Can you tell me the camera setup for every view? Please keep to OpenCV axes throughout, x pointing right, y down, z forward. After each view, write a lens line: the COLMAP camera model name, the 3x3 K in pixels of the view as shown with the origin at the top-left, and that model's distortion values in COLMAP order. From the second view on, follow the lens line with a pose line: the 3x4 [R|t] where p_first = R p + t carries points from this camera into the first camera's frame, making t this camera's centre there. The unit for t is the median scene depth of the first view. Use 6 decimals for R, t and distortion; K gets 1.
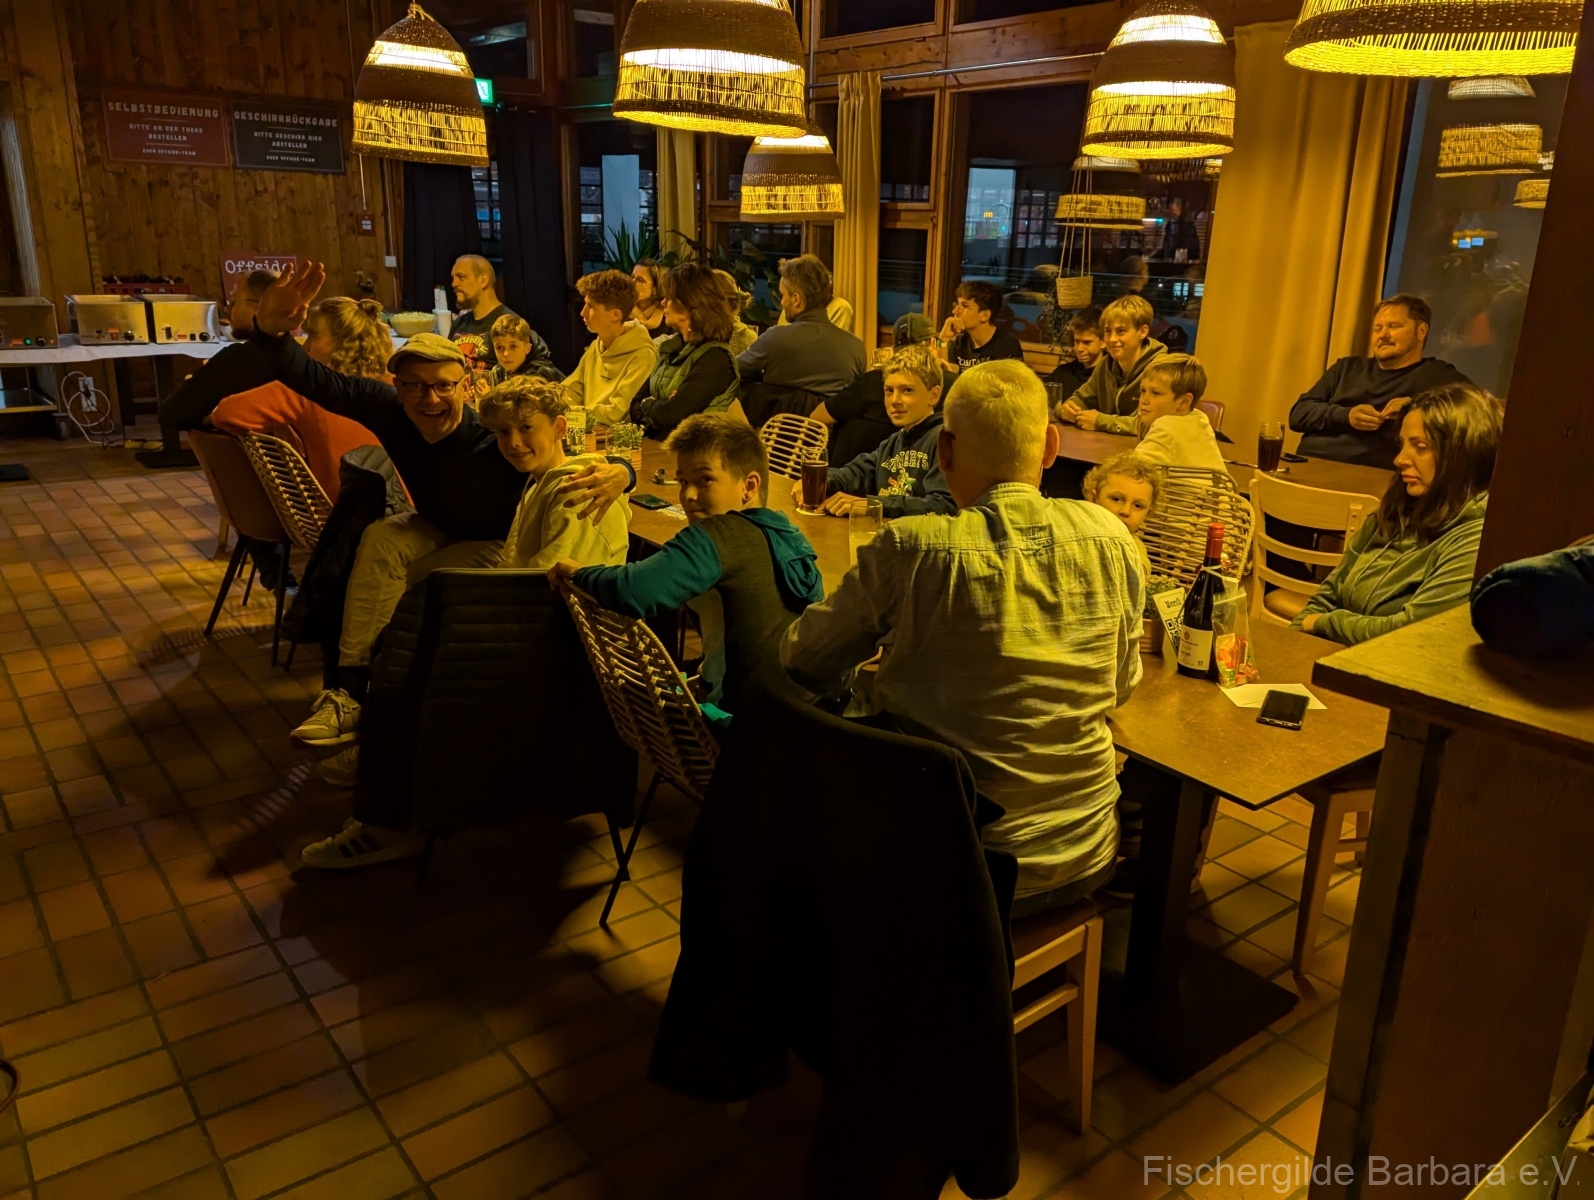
lens RADIAL K [[1211.7, 0, 797.0], [0, 1211.7, 600.0], [0, 0, 1]] dist [0.042748, -0.000285]
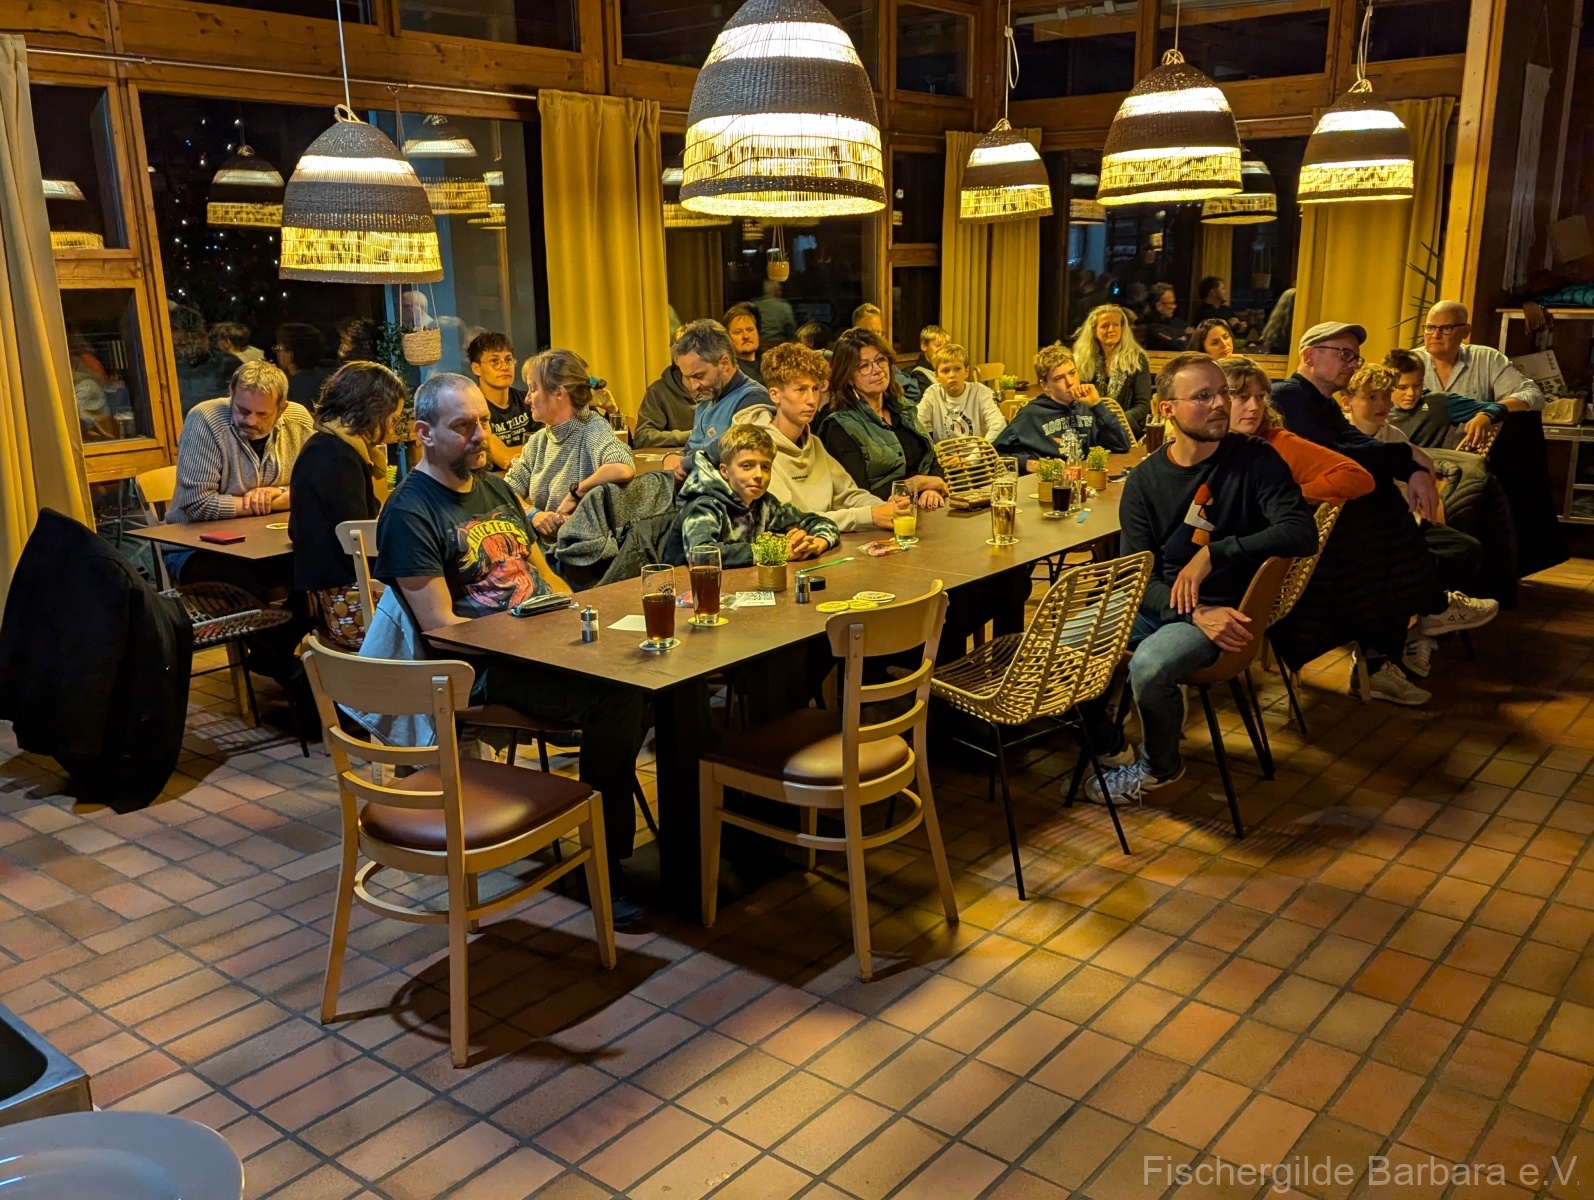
lens RADIAL K [[1424.1, 0, 797.0], [0, 1424.1, 600.0], [0, 0, 1]] dist [-0.002697, 0.000151]
pose [[-0.226474, -0.261673, 0.938209, -1.175489], [0.301260, 0.897187, 0.322952, -0.454599], [-0.926257, 0.355785, -0.124358, 1.284799]]
